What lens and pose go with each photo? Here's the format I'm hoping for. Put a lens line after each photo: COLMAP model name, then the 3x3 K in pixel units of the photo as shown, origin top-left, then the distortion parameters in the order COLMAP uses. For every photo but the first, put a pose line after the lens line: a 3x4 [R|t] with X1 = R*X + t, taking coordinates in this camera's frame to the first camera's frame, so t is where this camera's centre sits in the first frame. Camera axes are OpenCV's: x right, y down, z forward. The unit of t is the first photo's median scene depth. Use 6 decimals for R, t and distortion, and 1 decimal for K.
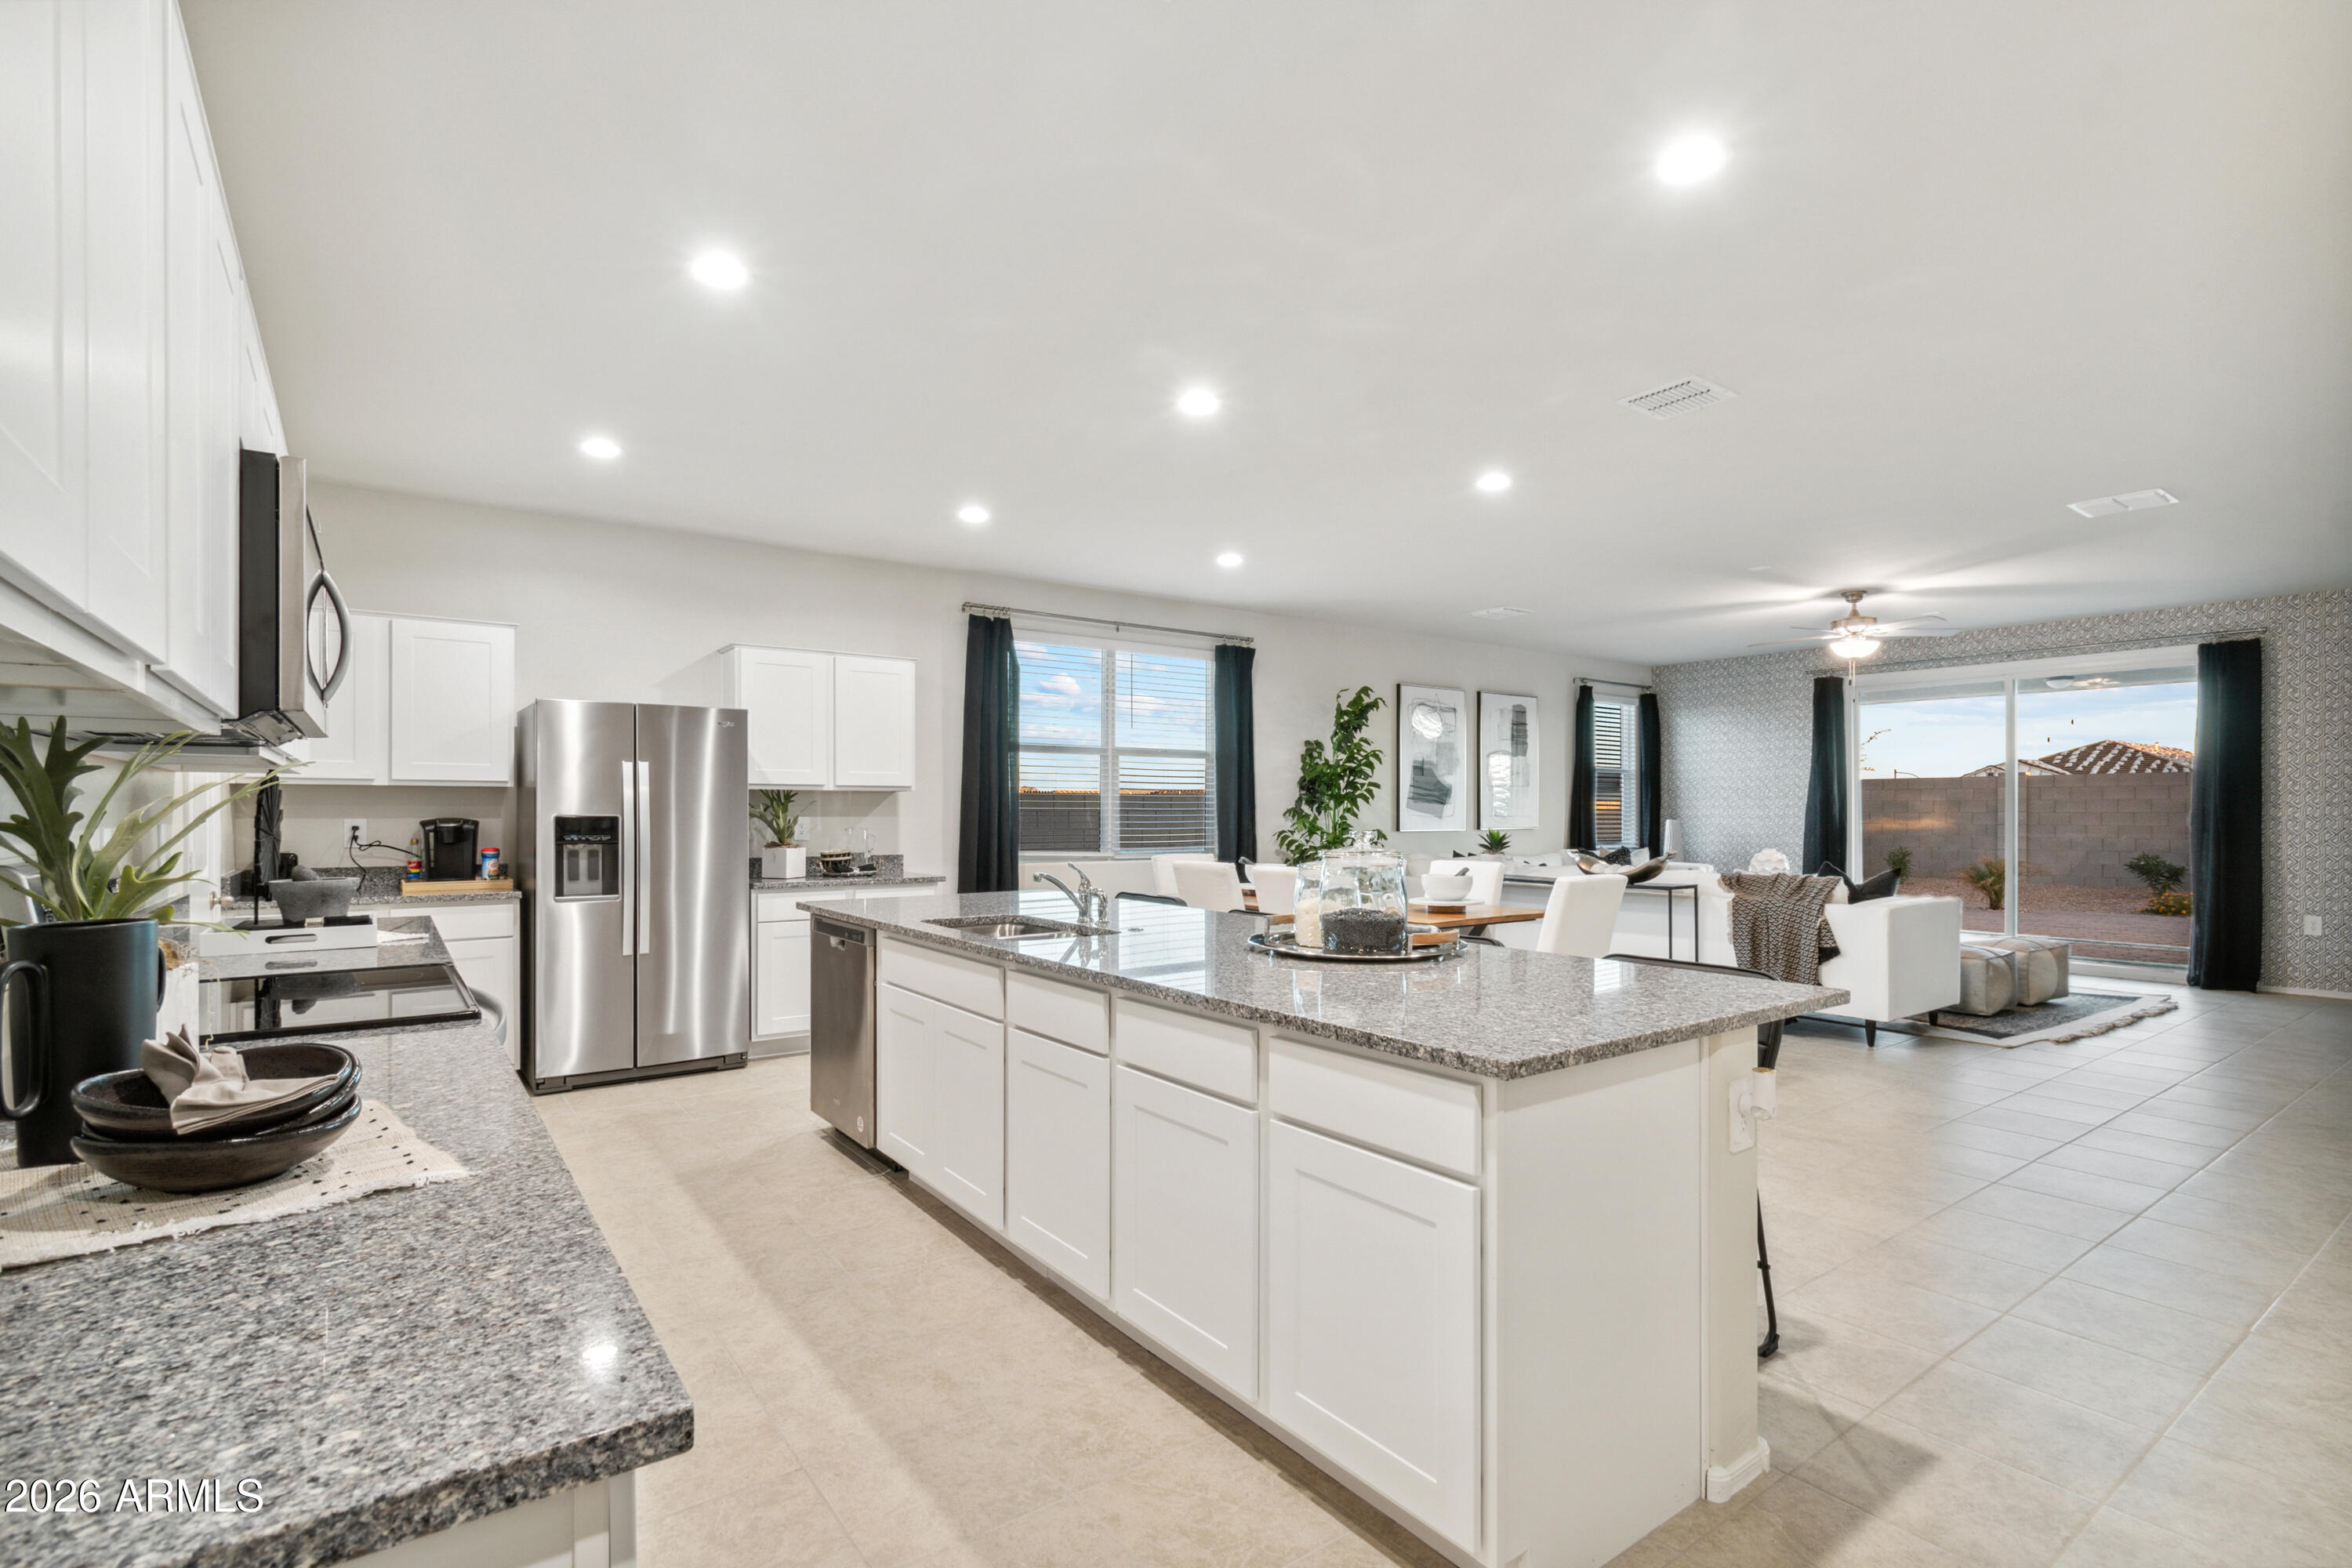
lens RADIAL K [[1079.0, 0, 1174.7], [0, 1079.0, 813.4], [0, 0, 1]] dist [0.005254, -0.001421]
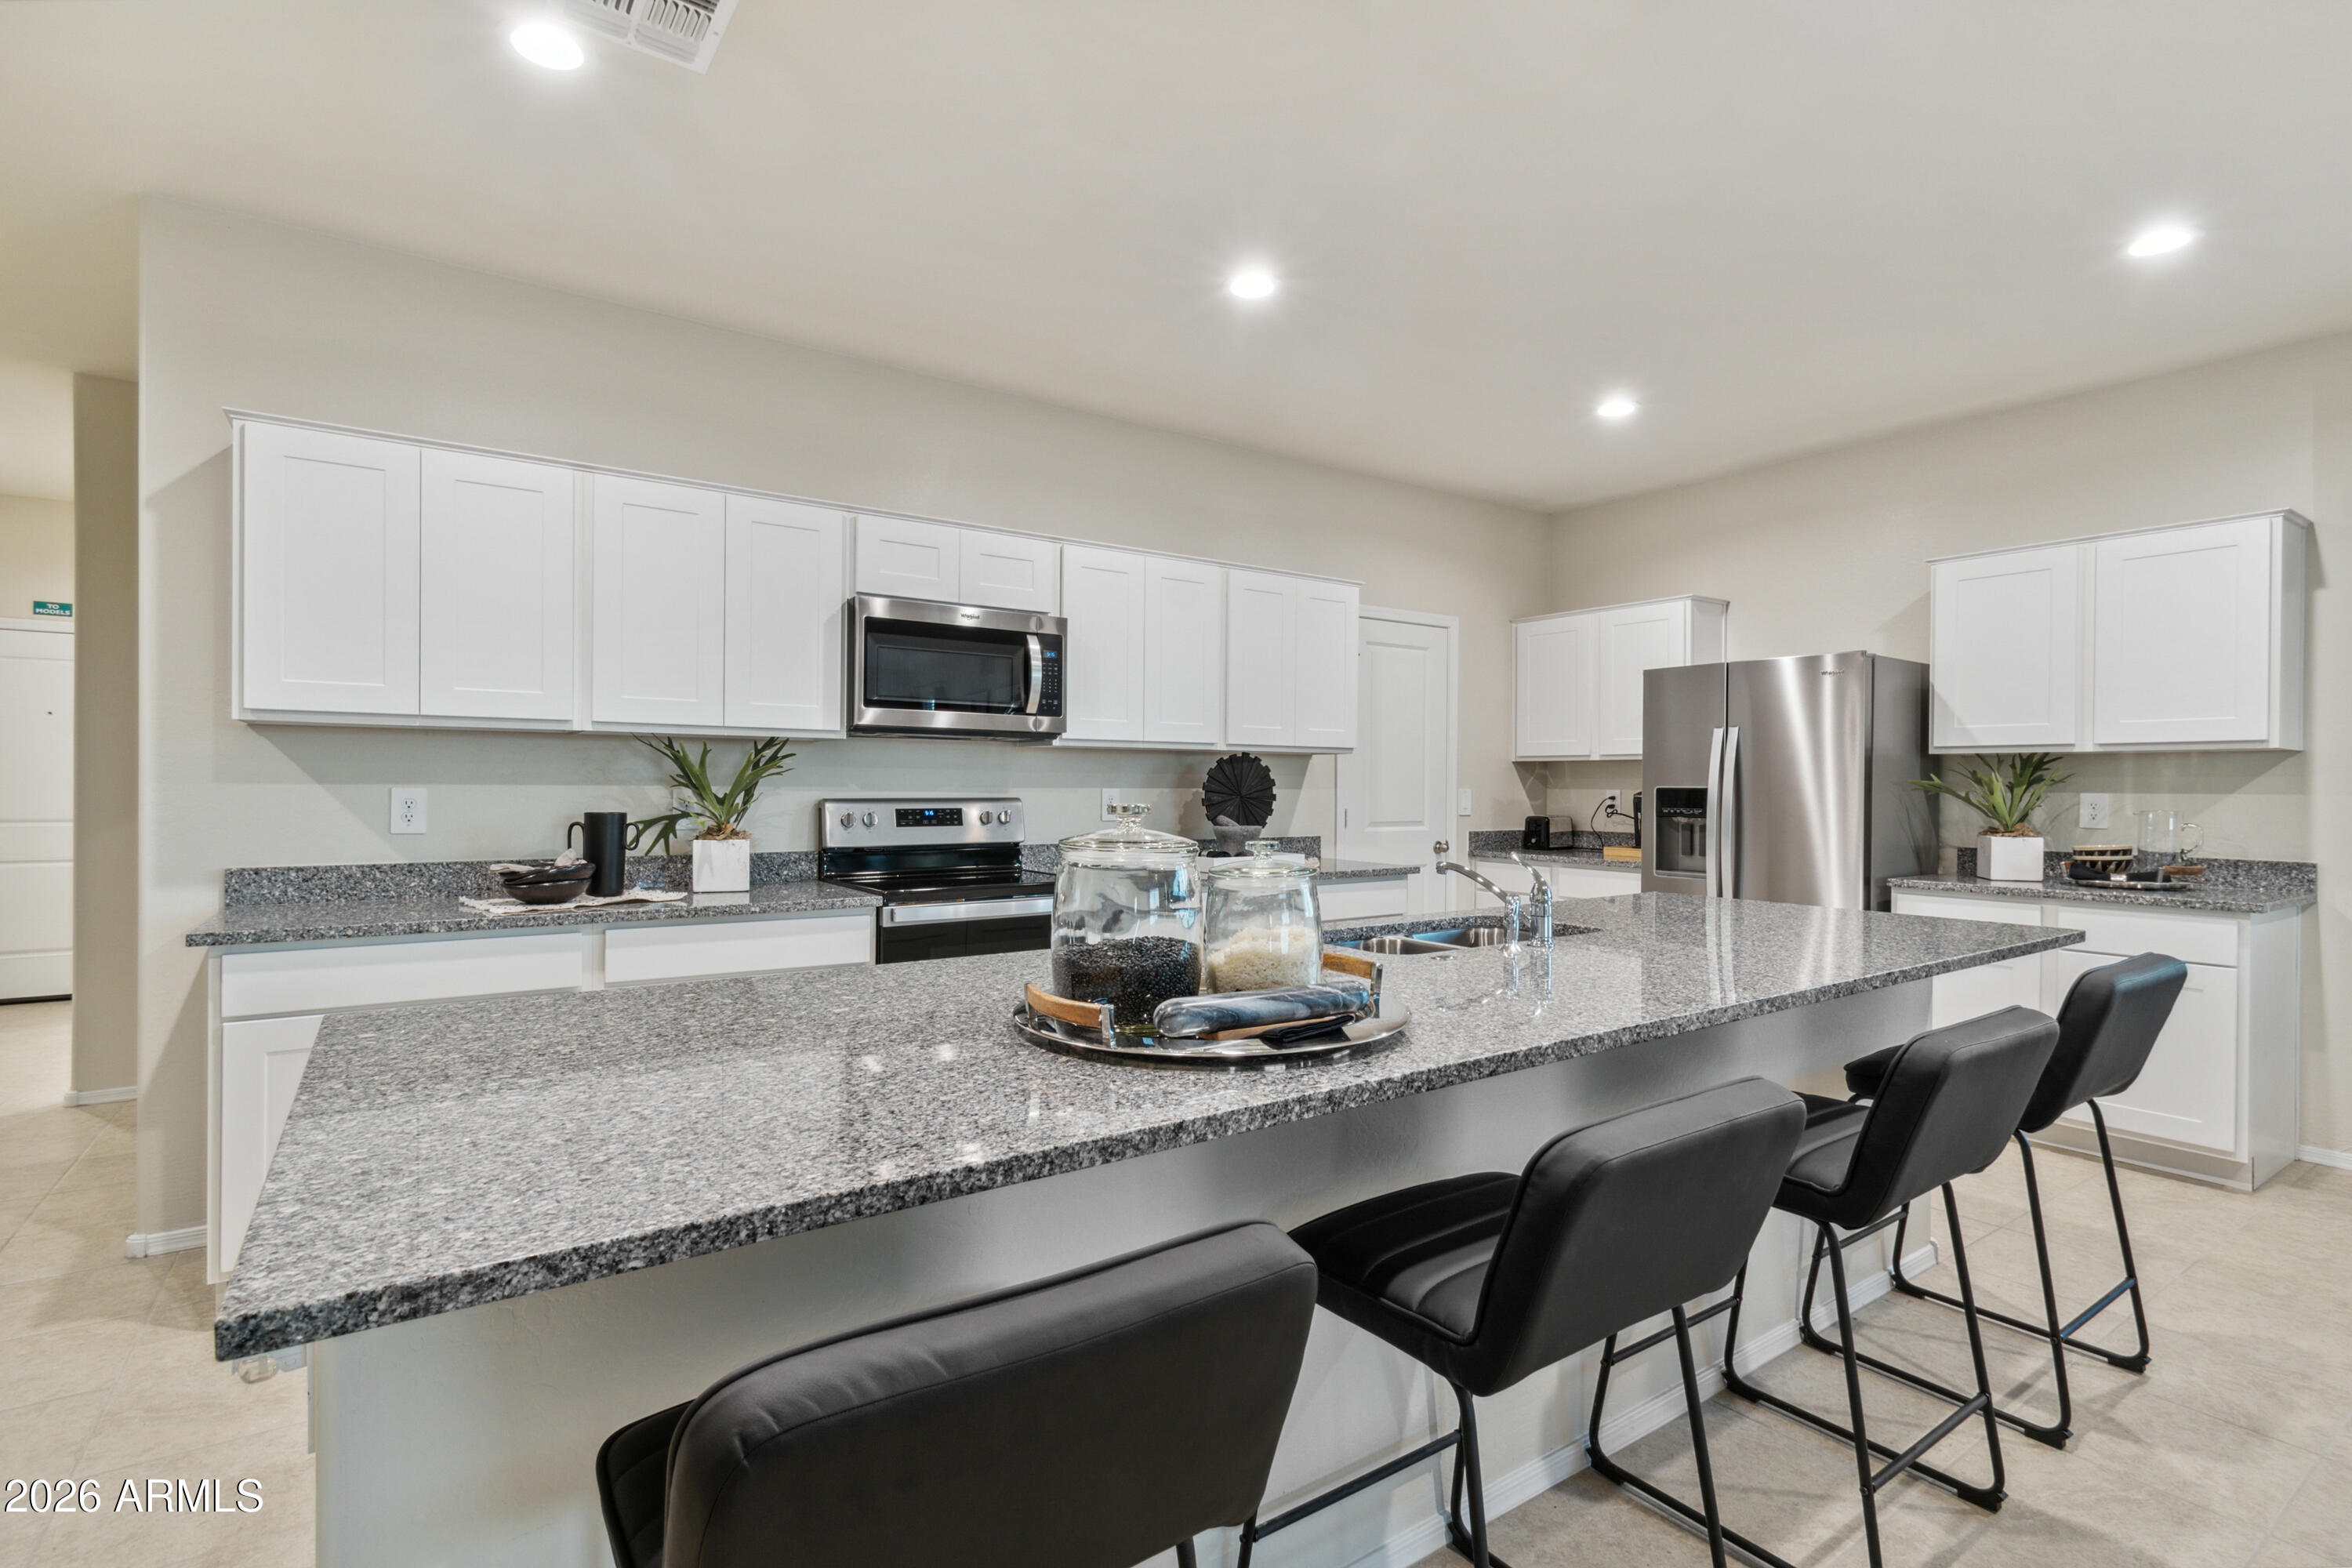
lens RADIAL K [[1079.0, 0, 1176.3], [0, 1079.0, 776.8], [0, 0, 1]] dist [0.005254, -0.001421]
pose [[-0.006946, -0.006741, -0.999953, 0.308736], [-0.008555, 0.999941, -0.006681, 0.002425], [0.999939, 0.008508, -0.007003, 0.424393]]
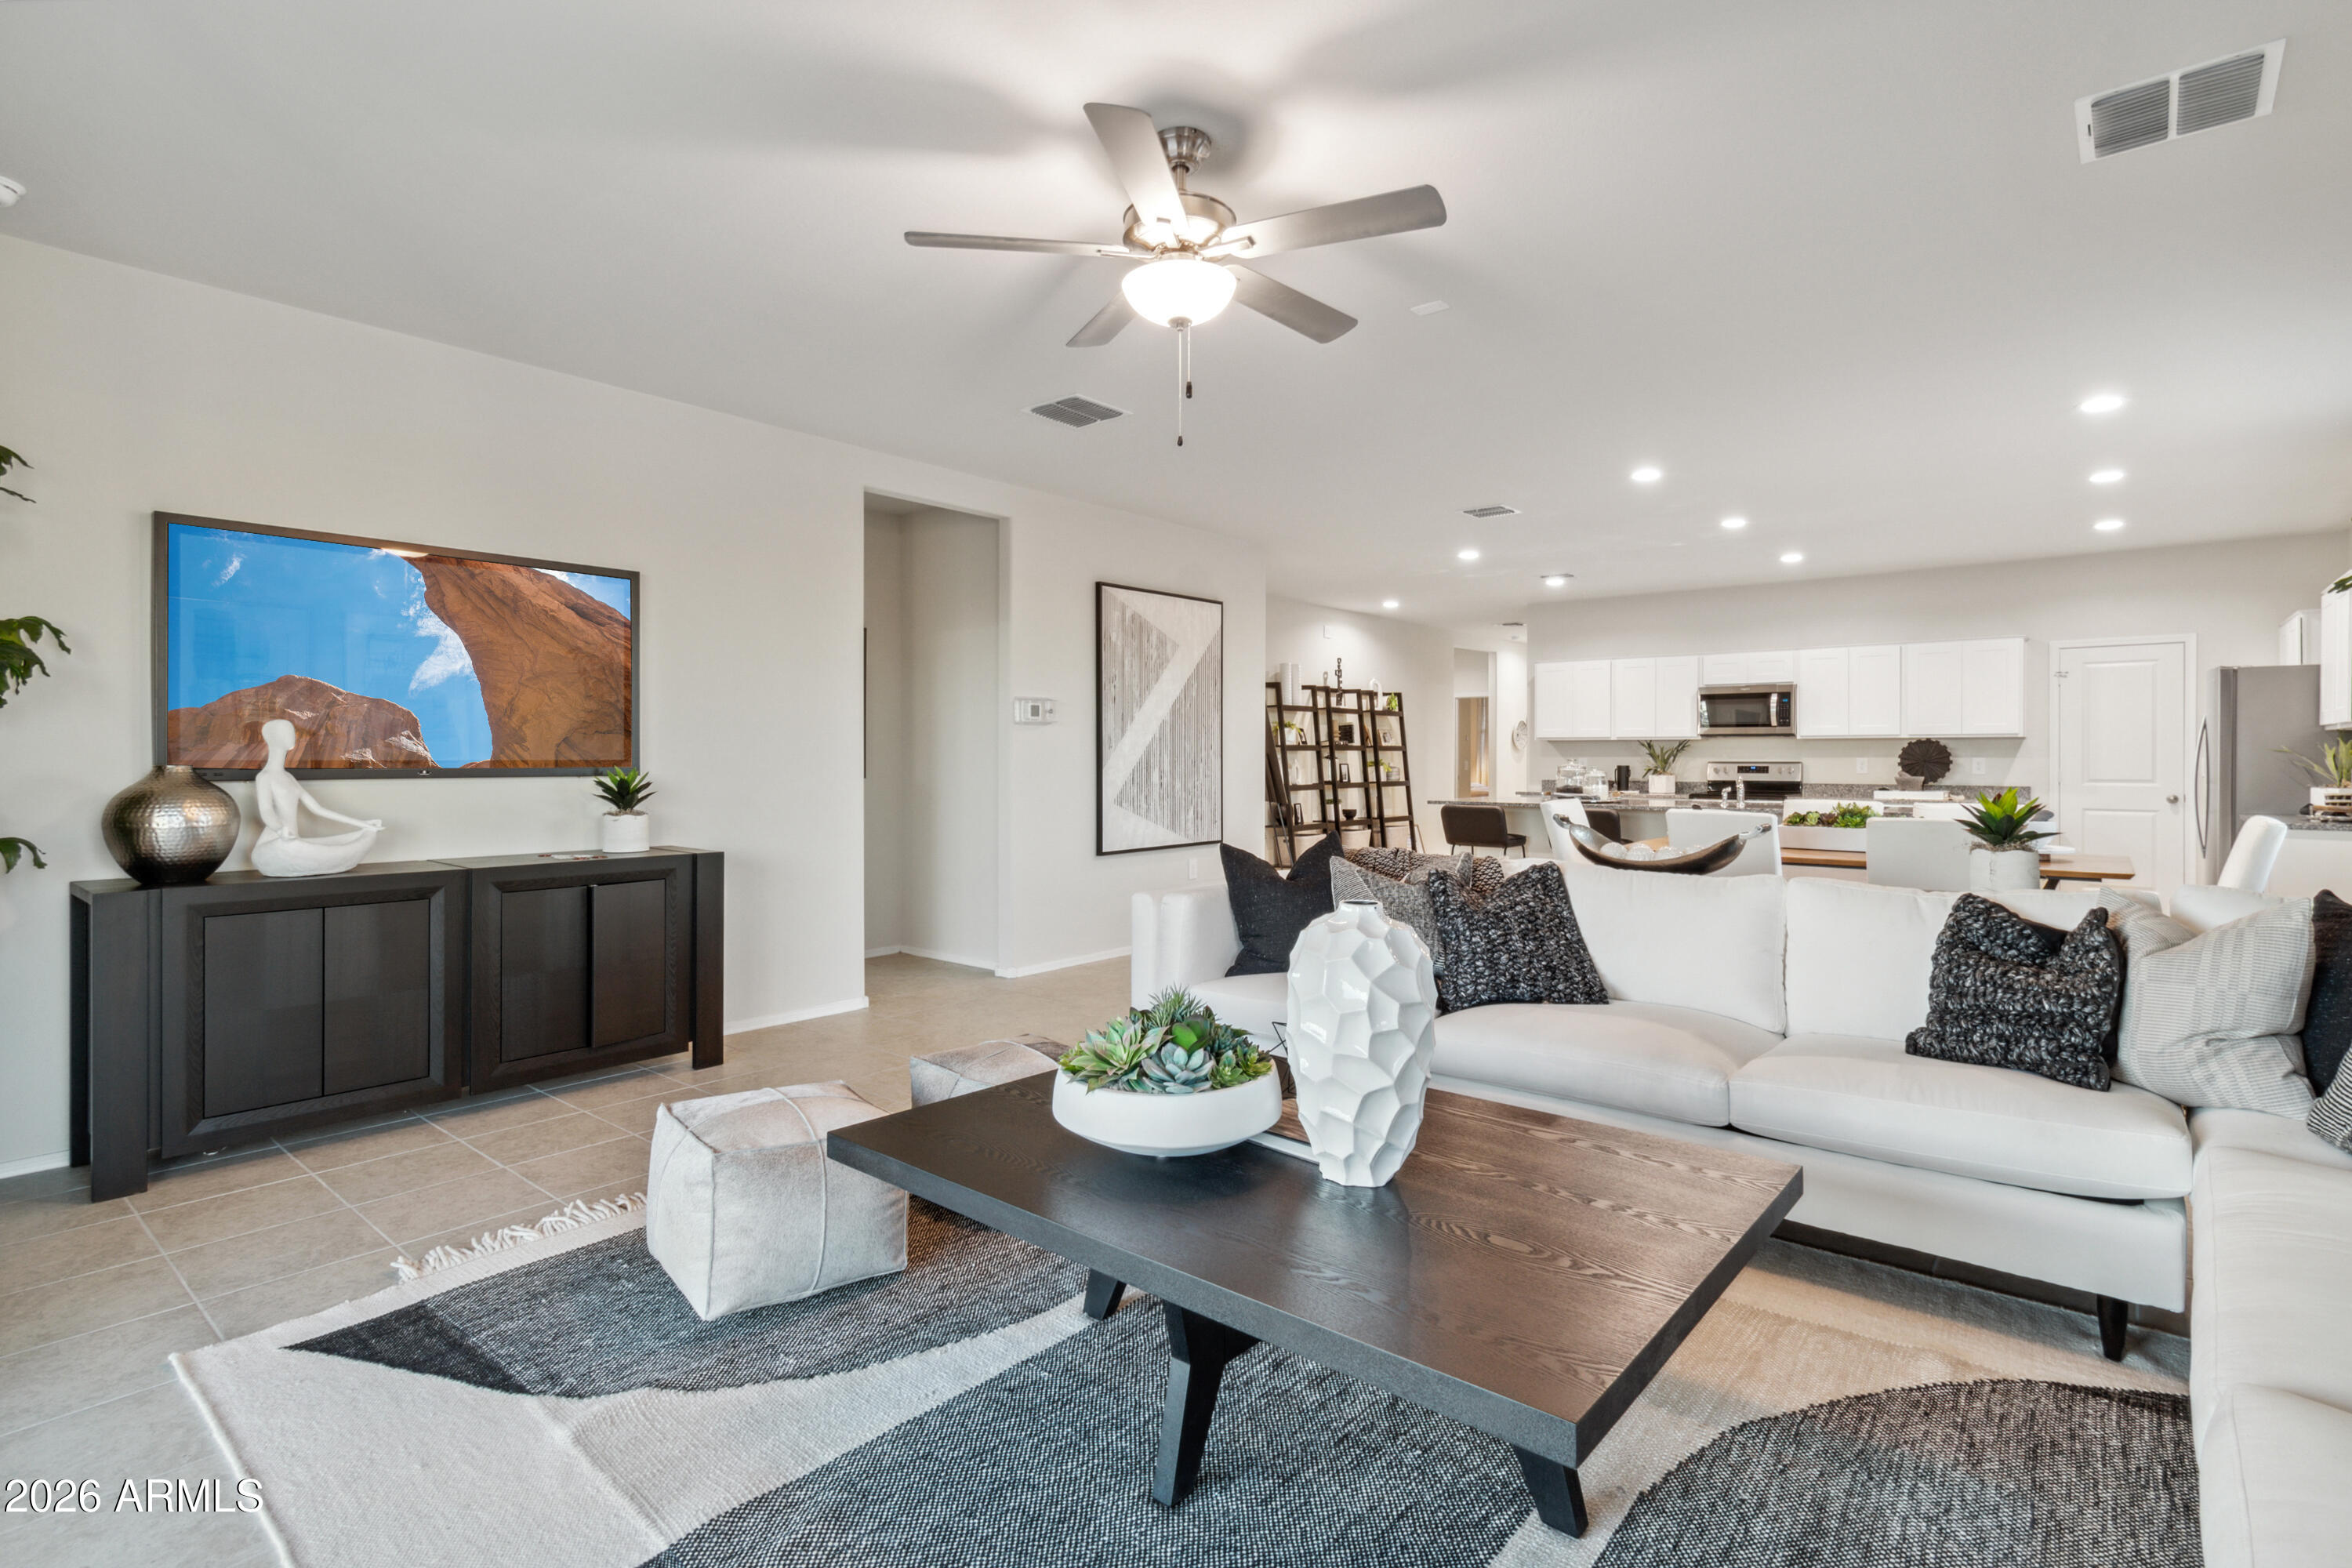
lens RADIAL K [[1079.0, 0, 1153.4], [0, 1079.0, 780.7], [0, 0, 1]] dist [0.005254, -0.001421]
pose [[-0.971730, 0.004186, -0.236057, 0.859604], [-0.002262, 0.999632, 0.027039, -0.000540], [0.236083, 0.026809, -0.971363, 1.536138]]
